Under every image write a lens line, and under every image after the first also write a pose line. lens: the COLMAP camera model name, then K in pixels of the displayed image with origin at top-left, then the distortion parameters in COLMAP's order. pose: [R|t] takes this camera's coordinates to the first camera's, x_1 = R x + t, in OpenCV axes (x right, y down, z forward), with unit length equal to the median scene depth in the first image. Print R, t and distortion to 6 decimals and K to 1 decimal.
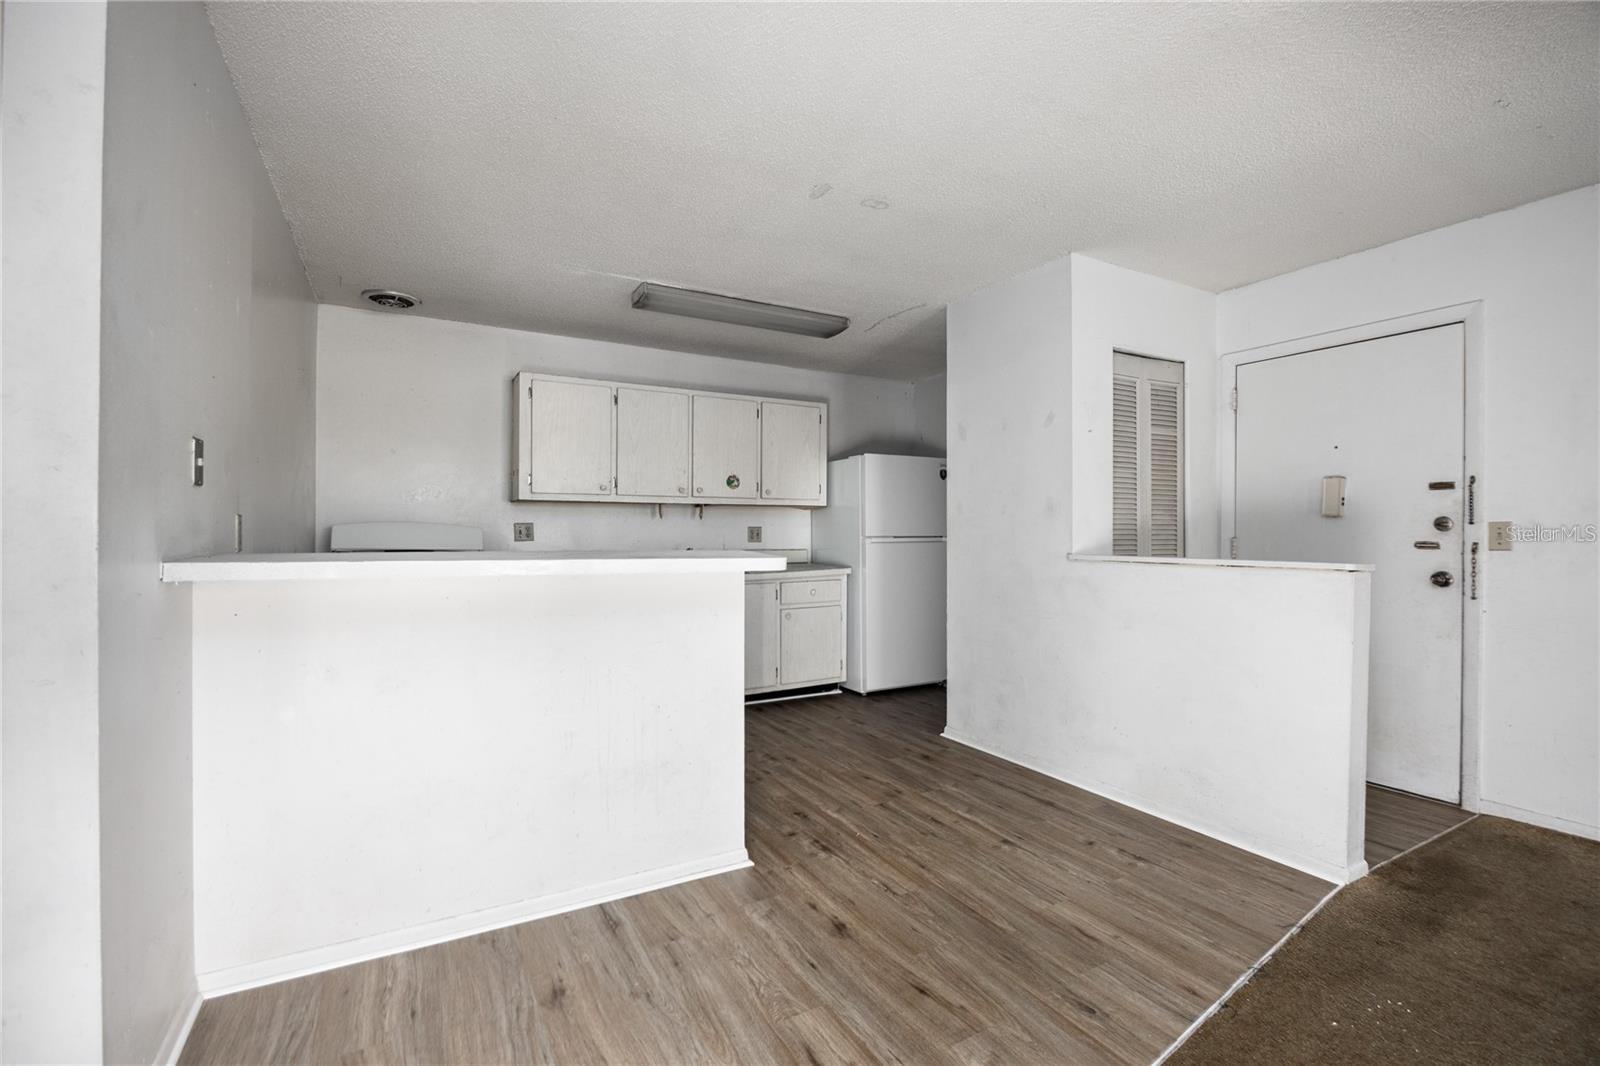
lens RADIAL K [[699.3, 0, 800.0], [0, 699.3, 533.0], [0, 0, 1]] dist [-0.014357, 0.000454]
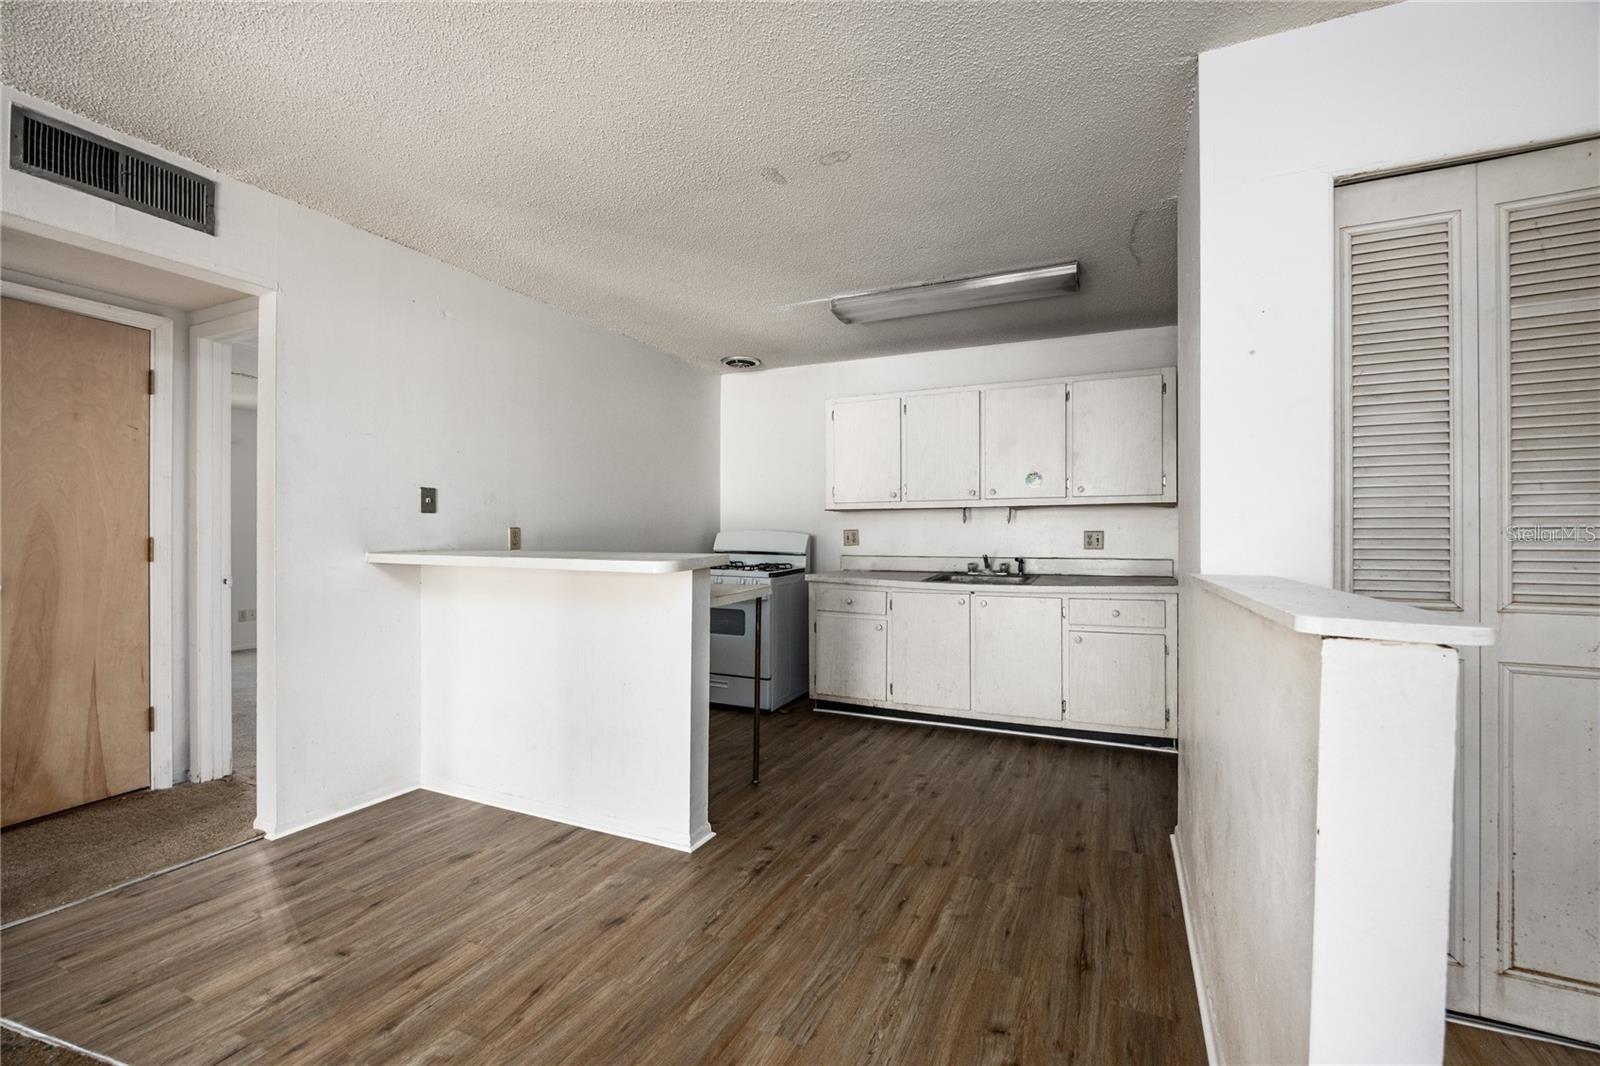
lens RADIAL K [[685.2, 0, 801.6], [0, 685.2, 537.2], [0, 0, 1]] dist [-0.011310, 0.000117]
pose [[0.583361, -0.002759, -0.812208, 0.669762], [0.000529, 0.999995, -0.003017, 0.002084], [0.812213, 0.001330, 0.583360, 0.409589]]
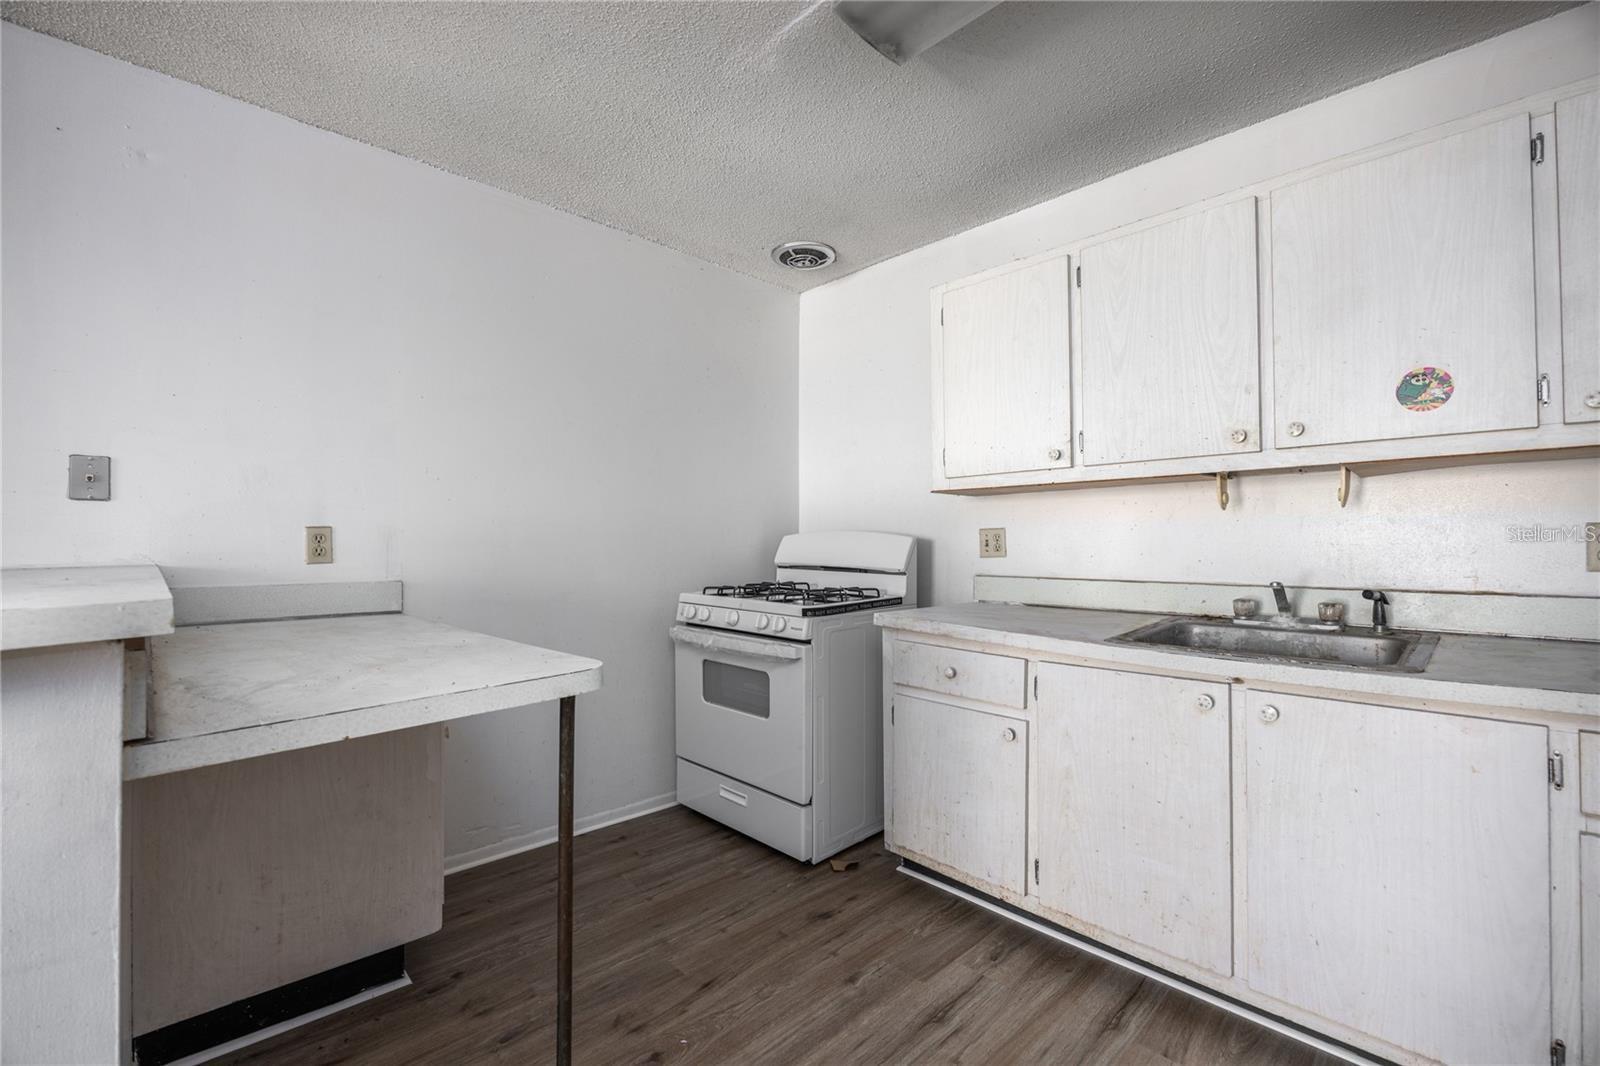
lens RADIAL K [[687.5, 0, 794.2], [0, 687.5, 535.3], [0, 0, 1]] dist [-0.014090, 0.000584]
pose [[0.250160, -0.015923, -0.968074, 0.220300], [0.000781, 0.999868, -0.016245, 0.002804], [0.968204, 0.003307, 0.250139, 0.977389]]
